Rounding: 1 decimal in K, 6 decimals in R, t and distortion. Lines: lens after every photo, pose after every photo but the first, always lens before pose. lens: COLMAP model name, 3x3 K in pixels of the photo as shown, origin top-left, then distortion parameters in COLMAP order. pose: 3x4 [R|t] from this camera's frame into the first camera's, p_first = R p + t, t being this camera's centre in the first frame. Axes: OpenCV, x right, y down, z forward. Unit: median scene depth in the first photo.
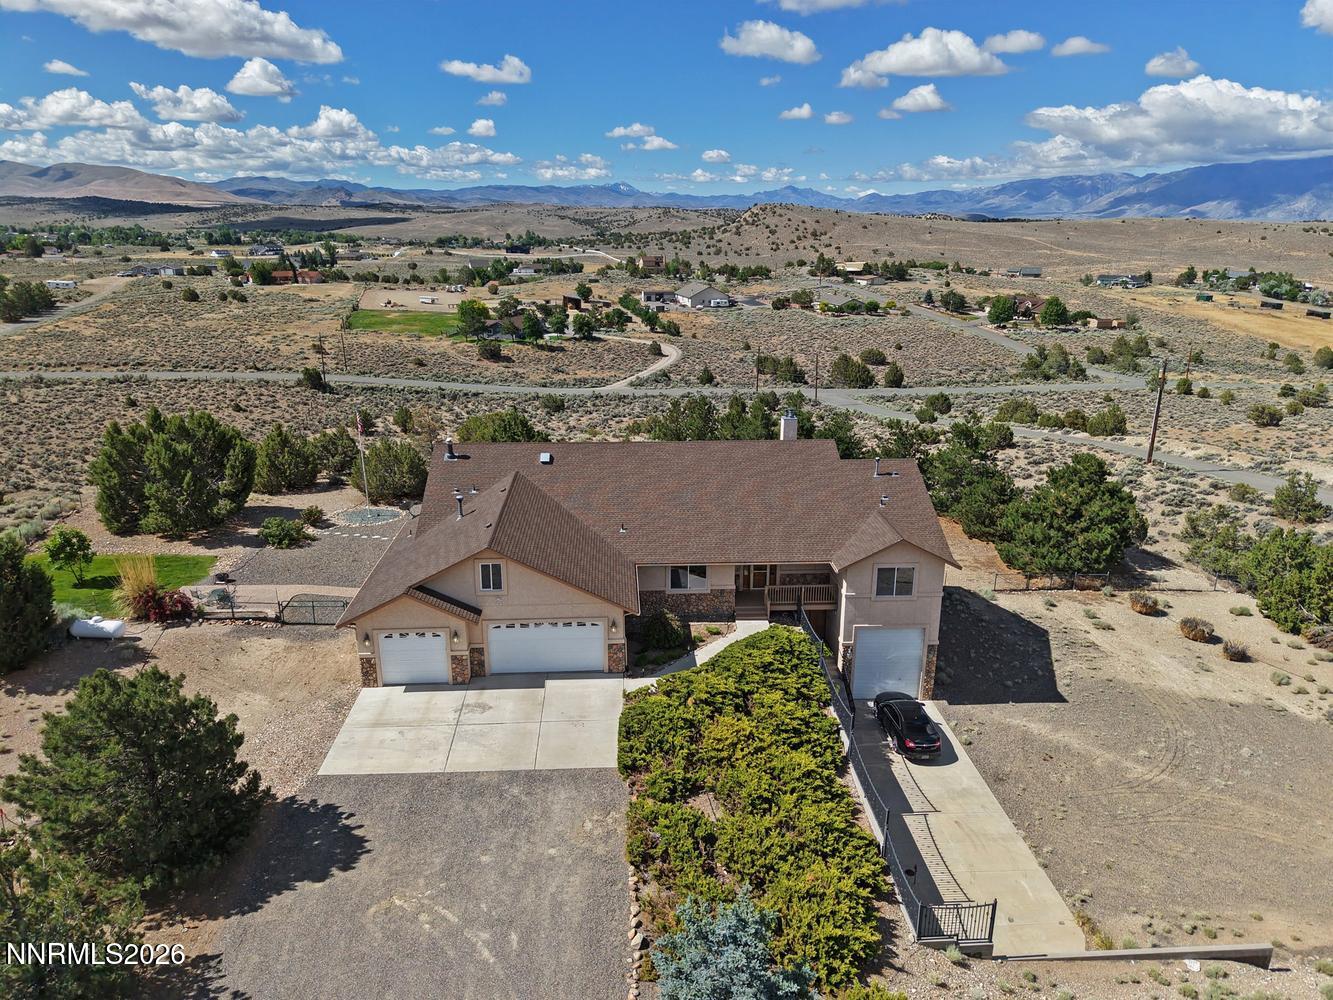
lens RADIAL K [[948.6, 0, 666.5], [0, 948.6, 500.0], [0, 0, 1]] dist [-0.005114, -0.003909]
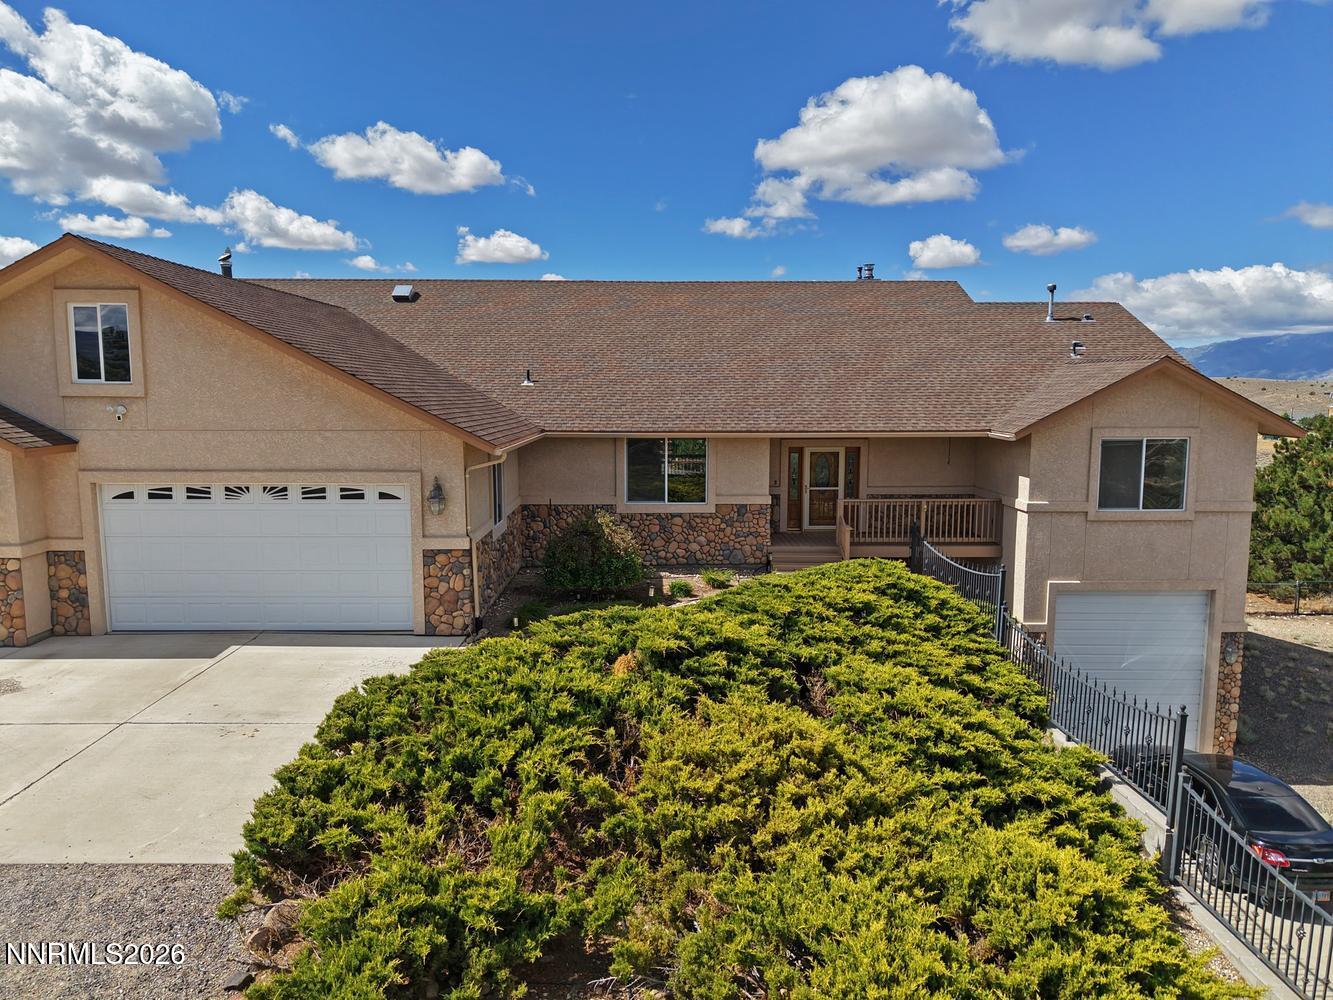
lens RADIAL K [[948.6, 0, 666.5], [0, 948.6, 500.0], [0, 0, 1]] dist [-0.005114, -0.003909]
pose [[0.999151, 0.002696, -0.041116, 0.051733], [-0.009940, 0.984155, -0.177030, 0.213941], [0.039987, 0.177288, 0.983346, 0.693539]]
